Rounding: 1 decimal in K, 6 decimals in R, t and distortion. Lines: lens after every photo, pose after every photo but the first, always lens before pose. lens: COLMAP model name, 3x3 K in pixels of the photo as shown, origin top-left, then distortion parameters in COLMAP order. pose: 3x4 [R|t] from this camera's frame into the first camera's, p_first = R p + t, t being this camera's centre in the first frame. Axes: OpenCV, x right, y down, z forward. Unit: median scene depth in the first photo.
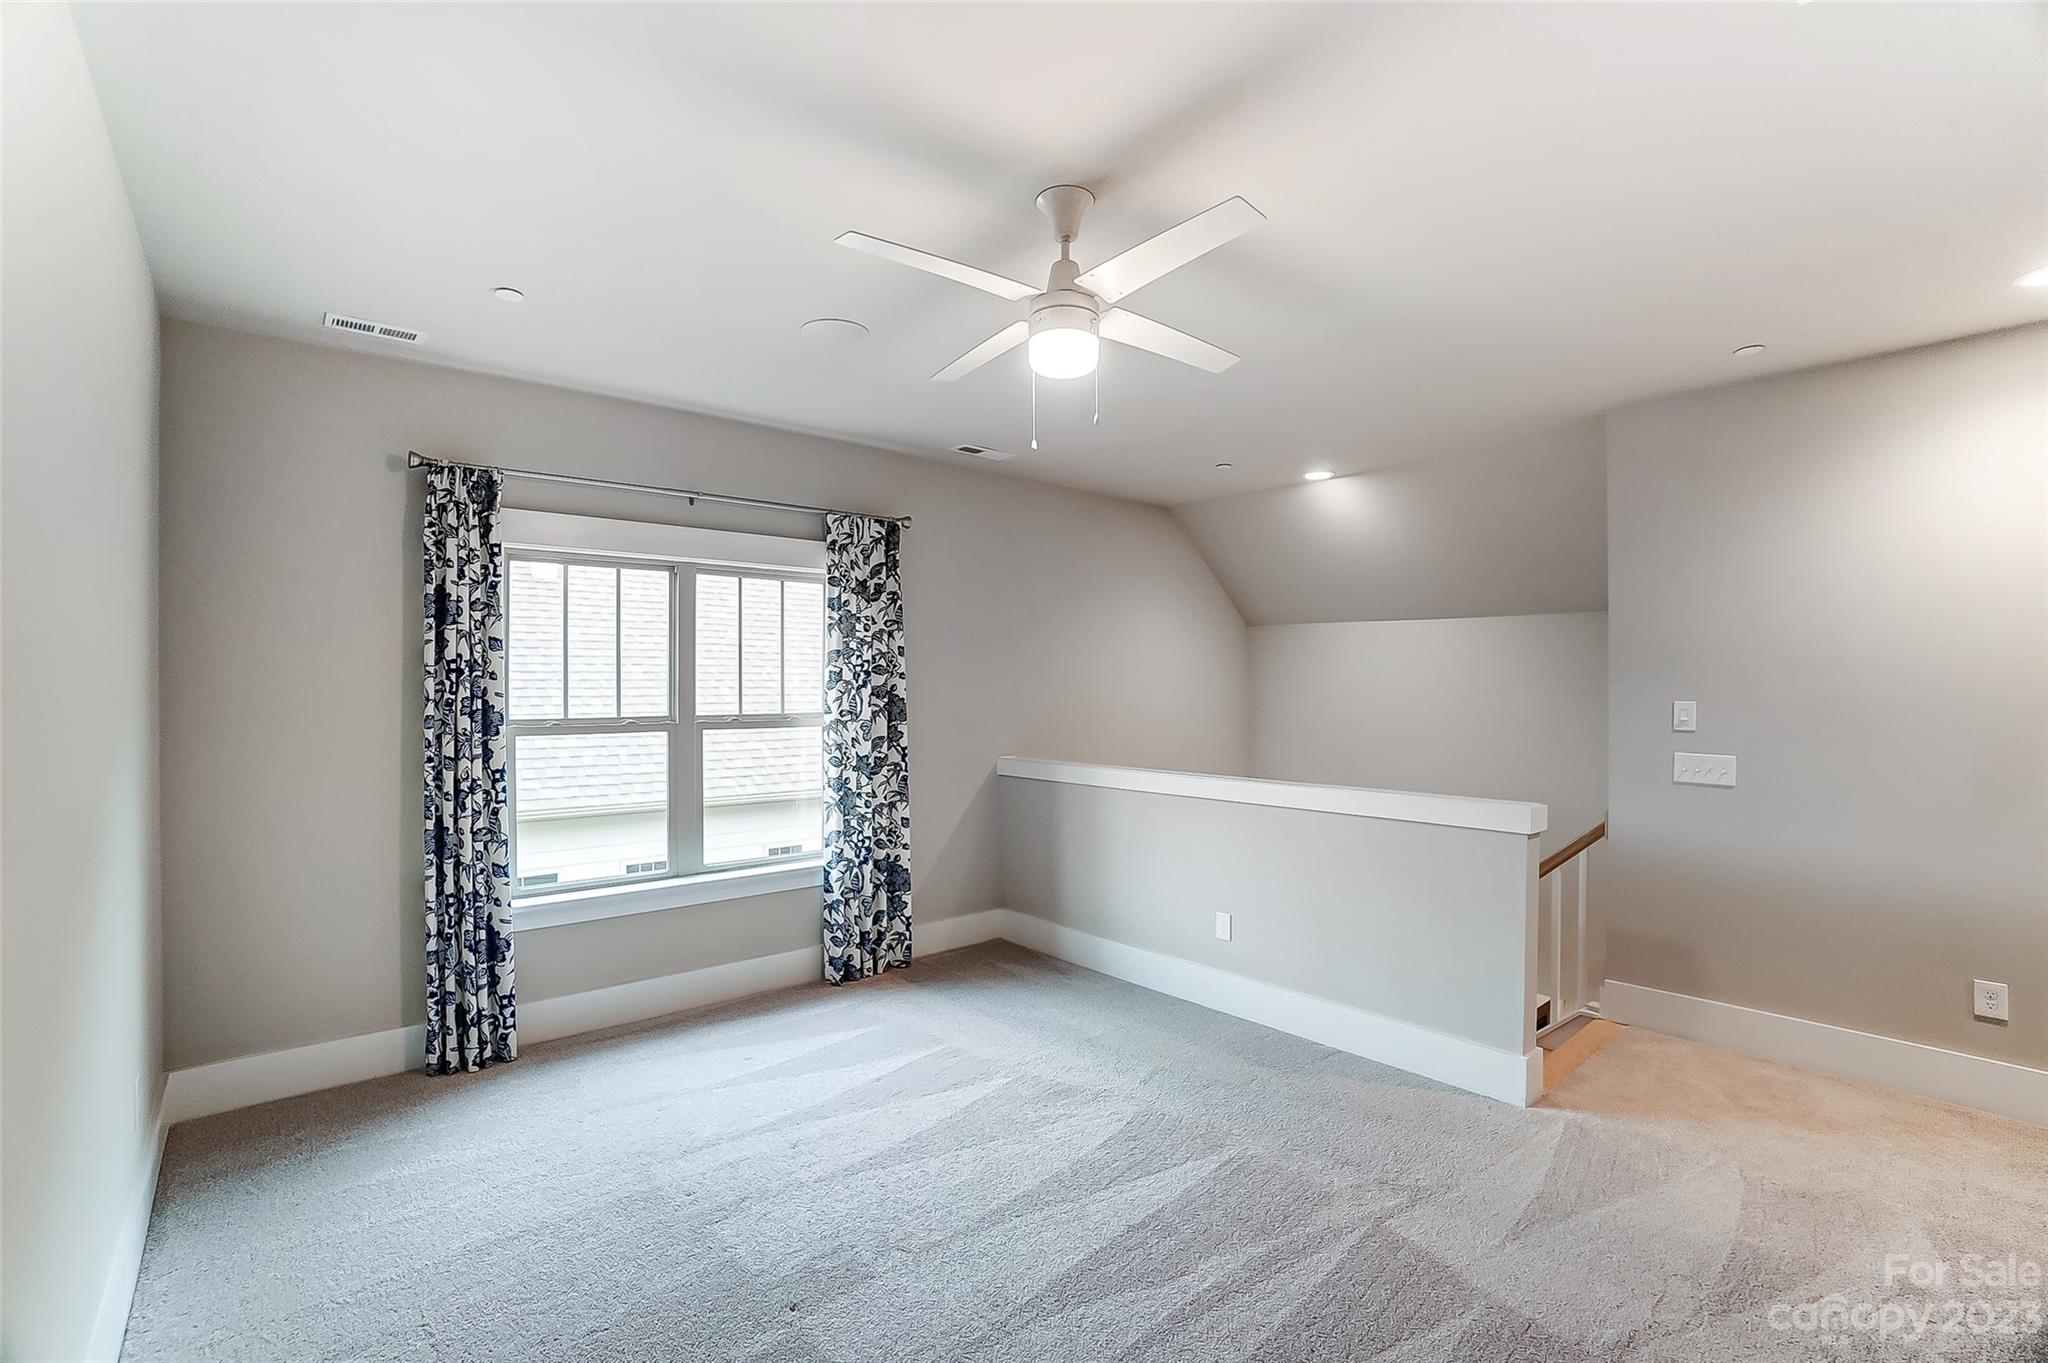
lens RADIAL K [[912.1, 0, 1002.8], [0, 912.1, 694.2], [0, 0, 1]] dist [-0.044593, 0.000518]
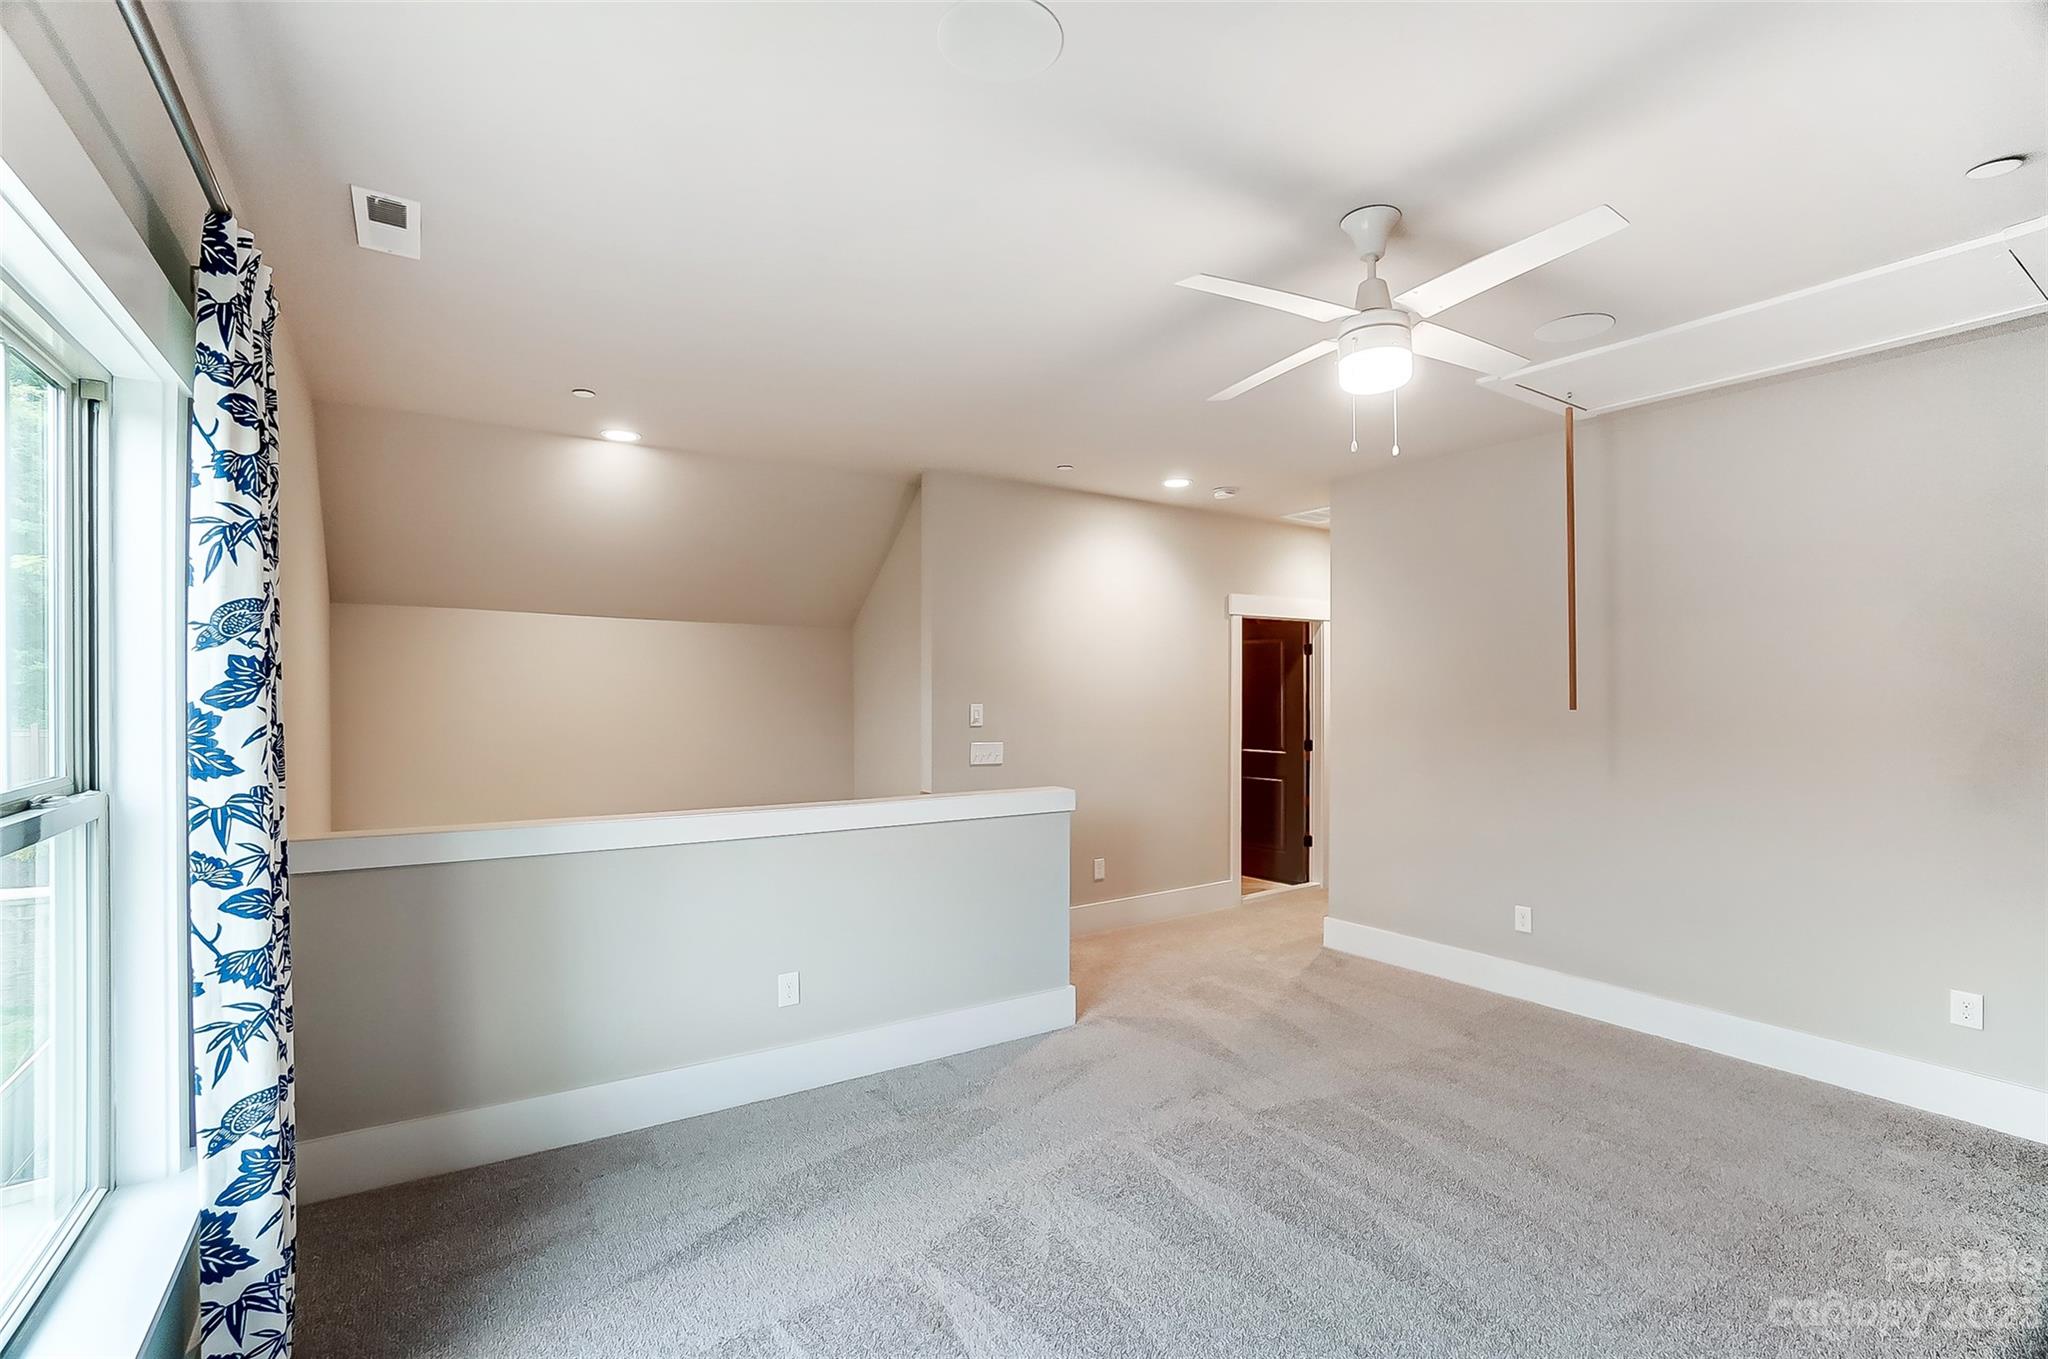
lens RADIAL K [[912.1, 0, 1002.8], [0, 912.1, 692.2], [0, 0, 1]] dist [-0.044593, 0.000518]
pose [[0.114463, -0.002962, 0.993423, -0.499319], [0.005955, 0.999980, 0.002295, -0.010691], [-0.993410, 0.005653, 0.114478, 0.660452]]
